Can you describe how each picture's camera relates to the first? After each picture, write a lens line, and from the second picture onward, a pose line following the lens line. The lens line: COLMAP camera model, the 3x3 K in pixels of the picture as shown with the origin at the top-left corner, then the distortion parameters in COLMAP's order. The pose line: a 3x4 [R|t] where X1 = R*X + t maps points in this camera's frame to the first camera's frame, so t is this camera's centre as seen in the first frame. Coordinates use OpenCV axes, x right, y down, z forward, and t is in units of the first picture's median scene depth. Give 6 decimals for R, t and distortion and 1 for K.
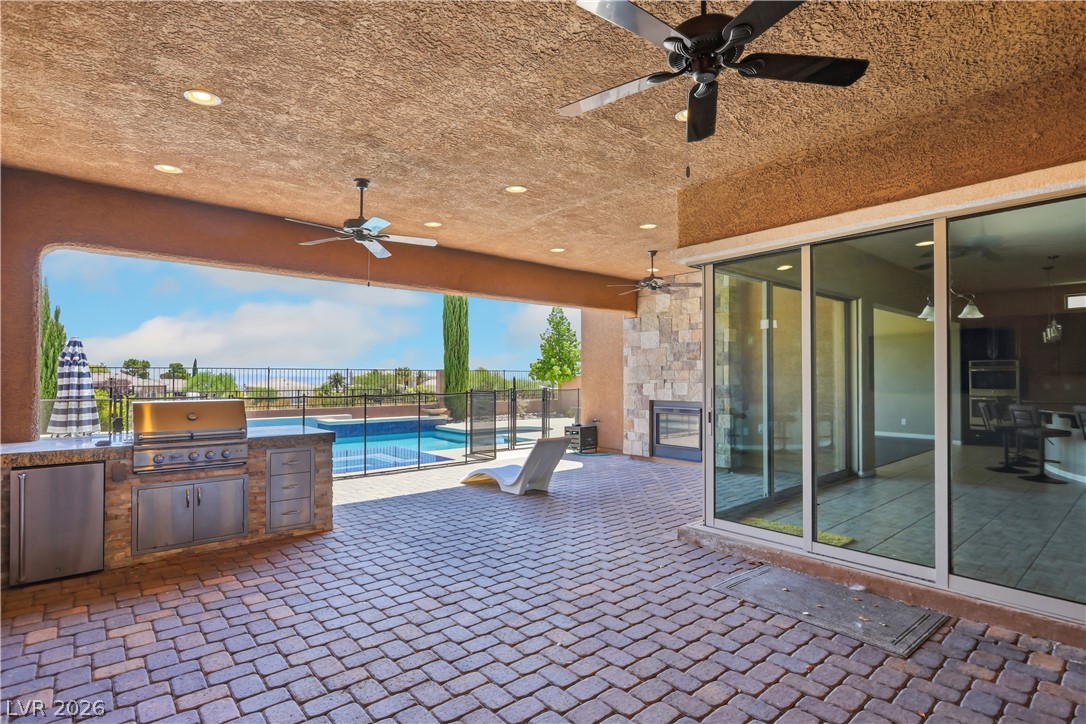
lens RADIAL K [[539.0, 0, 546.2], [0, 539.0, 364.3], [0, 0, 1]] dist [-0.004706, 0.000479]
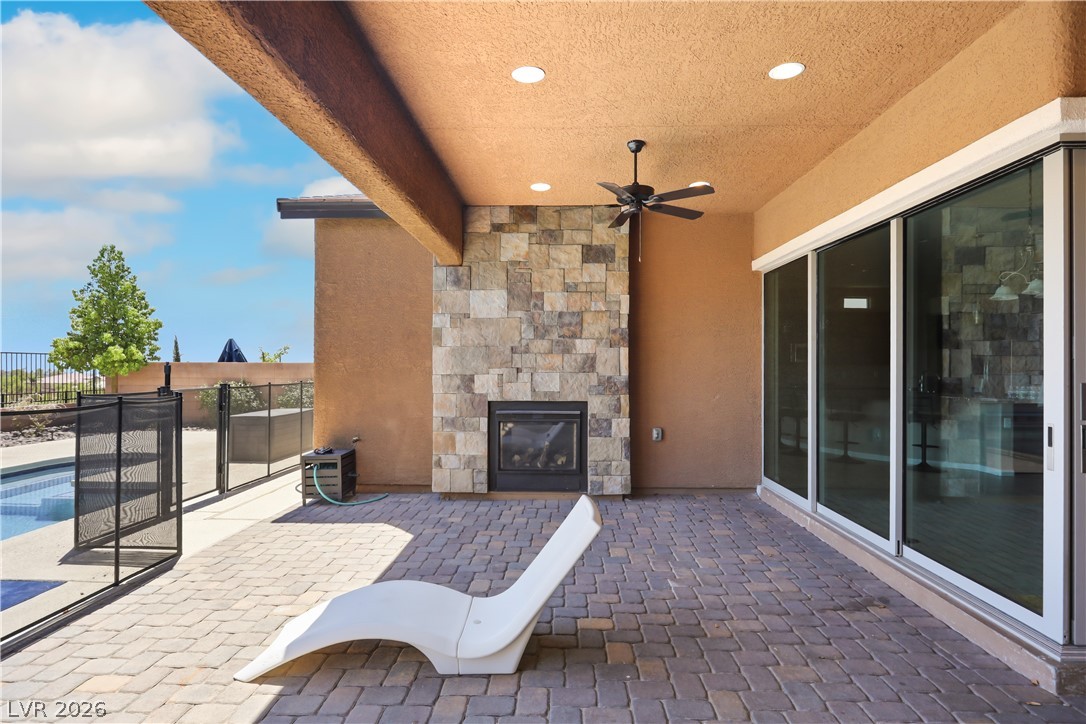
lens RADIAL K [[539.0, 0, 542.7], [0, 539.0, 362.6], [0, 0, 1]] dist [-0.004706, 0.000479]
pose [[0.679938, 0.004041, 0.733258, -0.221397], [-0.018719, 0.999755, 0.011848, 0.013580], [-0.733031, -0.021782, 0.679847, 0.532744]]
